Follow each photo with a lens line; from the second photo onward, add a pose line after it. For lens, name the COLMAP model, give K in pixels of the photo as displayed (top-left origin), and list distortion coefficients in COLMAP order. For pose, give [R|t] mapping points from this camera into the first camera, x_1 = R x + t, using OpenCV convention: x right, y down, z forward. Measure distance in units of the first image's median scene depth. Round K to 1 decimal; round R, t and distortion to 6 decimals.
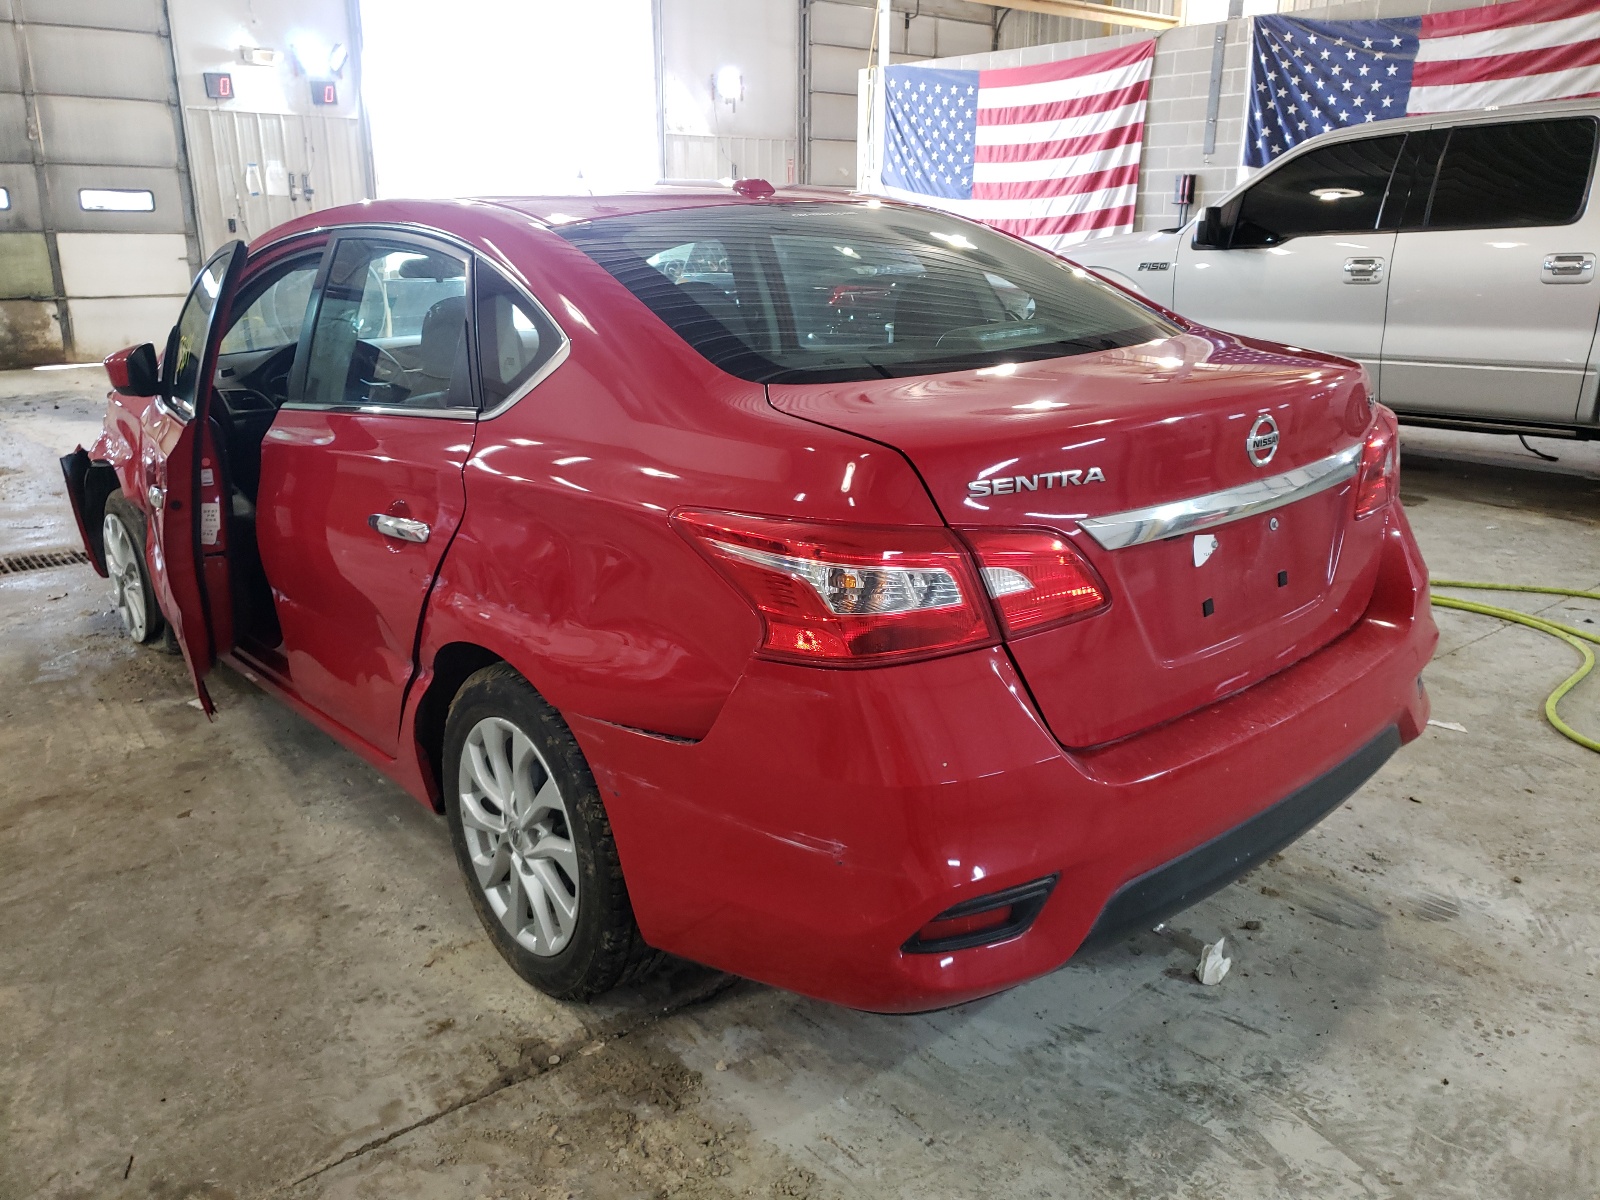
lens RADIAL K [[1239.7, 0, 804.6], [0, 1239.7, 604.4], [0, 0, 1]] dist [0.013476, -0.007566]
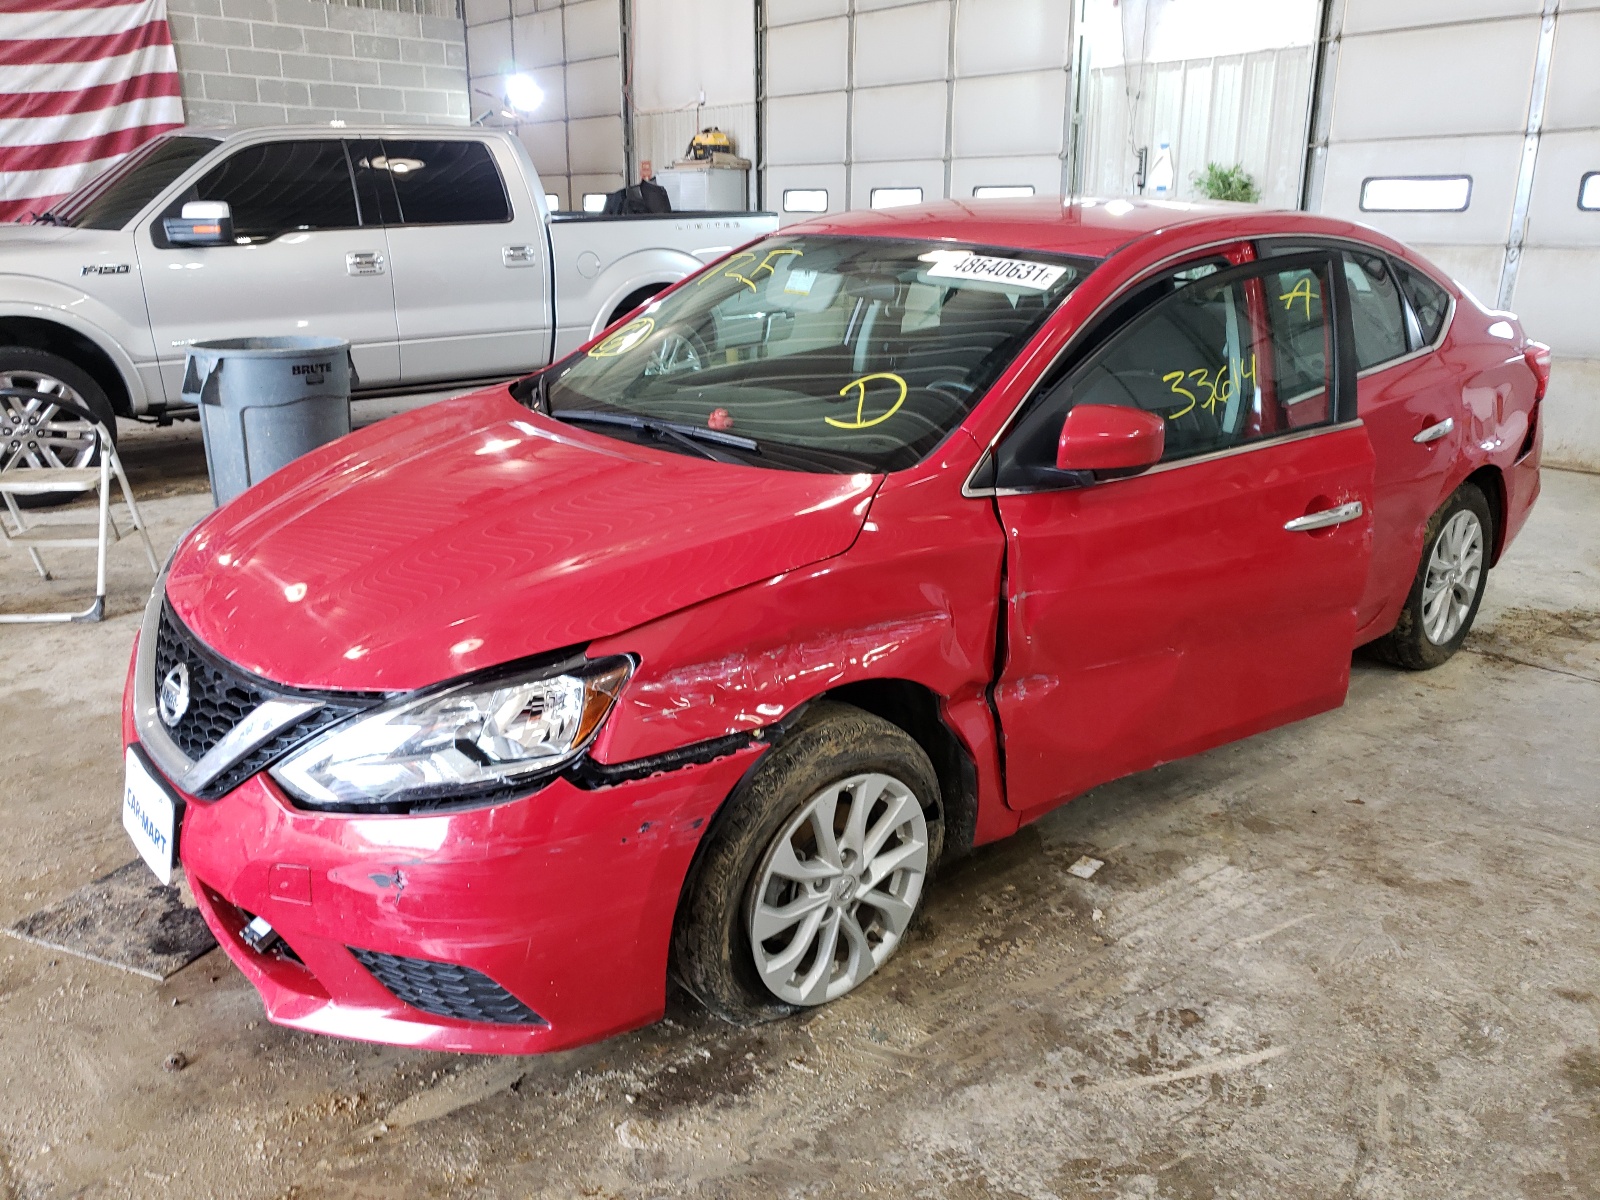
lens RADIAL K [[1239.7, 0, 795.7], [0, 1239.7, 597.9], [0, 0, 1]] dist [0.013476, -0.007566]
pose [[-0.002627, -0.299957, 0.953949, -1.256098], [0.292534, 0.911991, 0.287569, -0.371188], [-0.956252, 0.279818, 0.085352, 1.142654]]
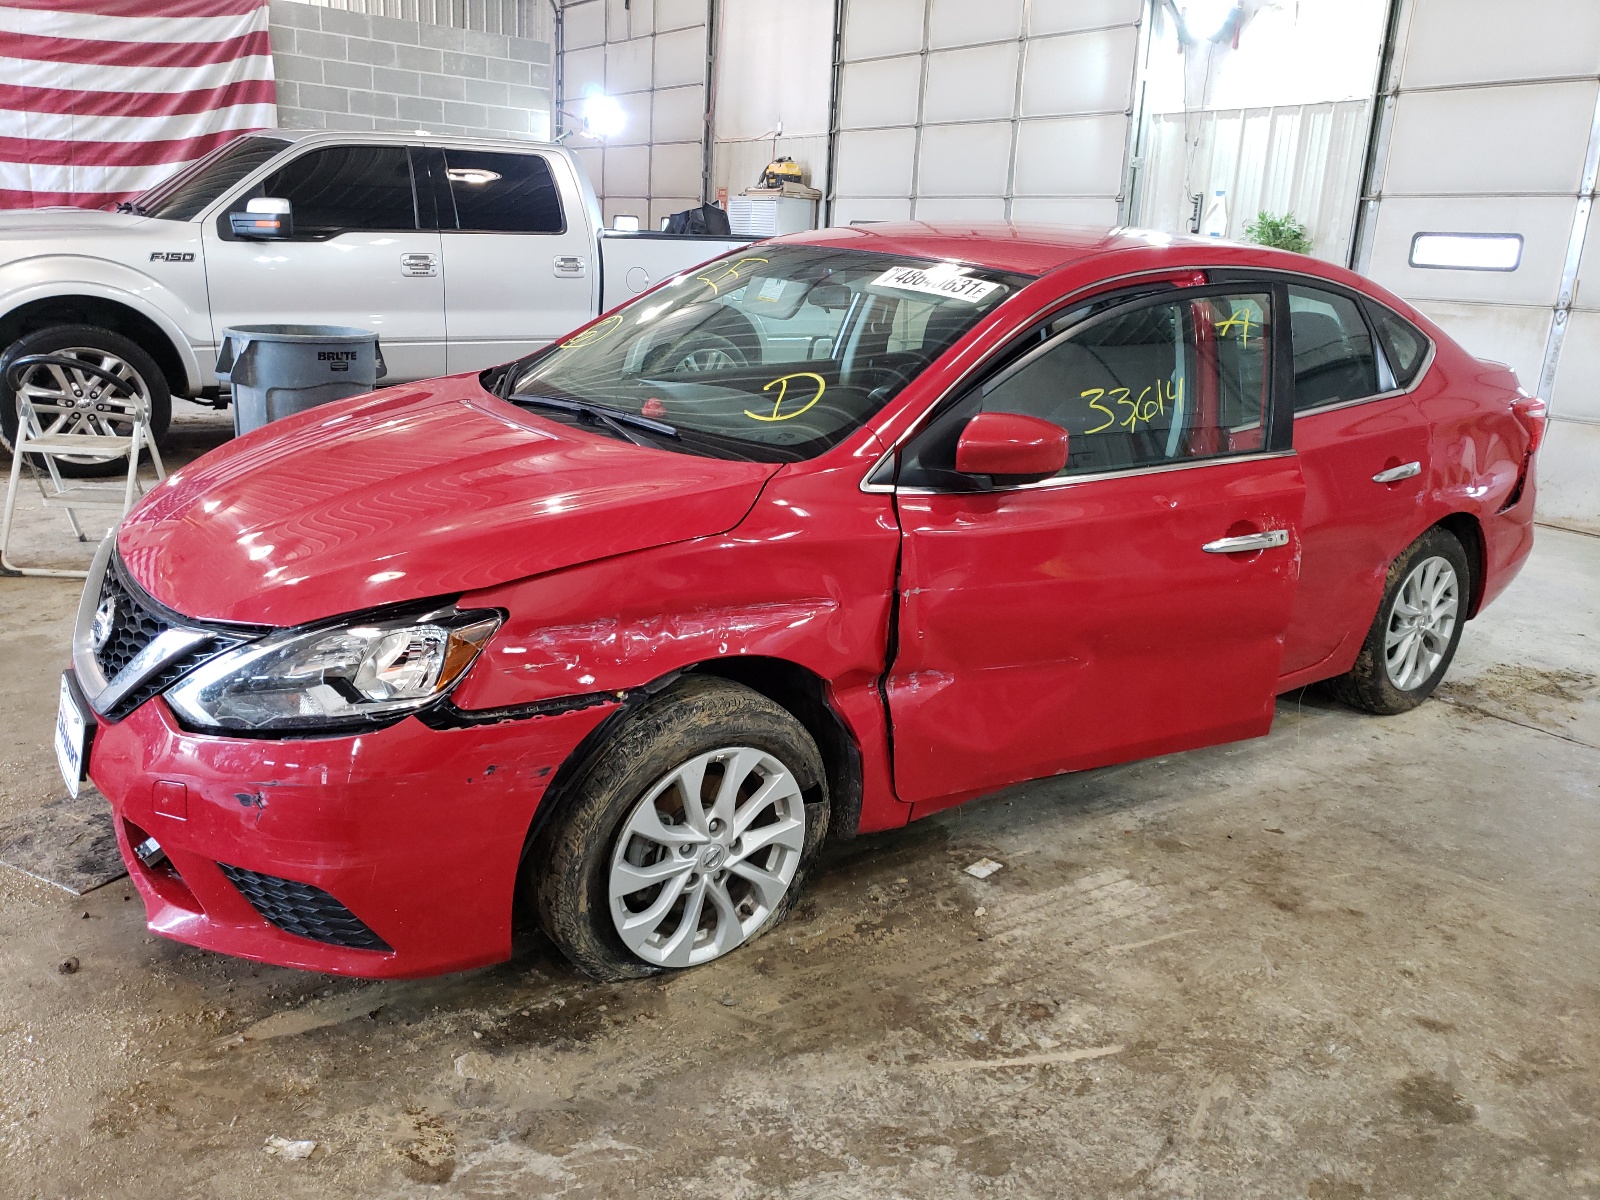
lens RADIAL K [[1239.7, 0, 798.6], [0, 1239.7, 597.6], [0, 0, 1]] dist [0.013476, -0.007566]
pose [[0.074811, -0.271075, 0.959647, -1.287704], [0.245225, 0.937792, 0.245785, -0.323099], [-0.966575, 0.216942, 0.136631, 1.045702]]
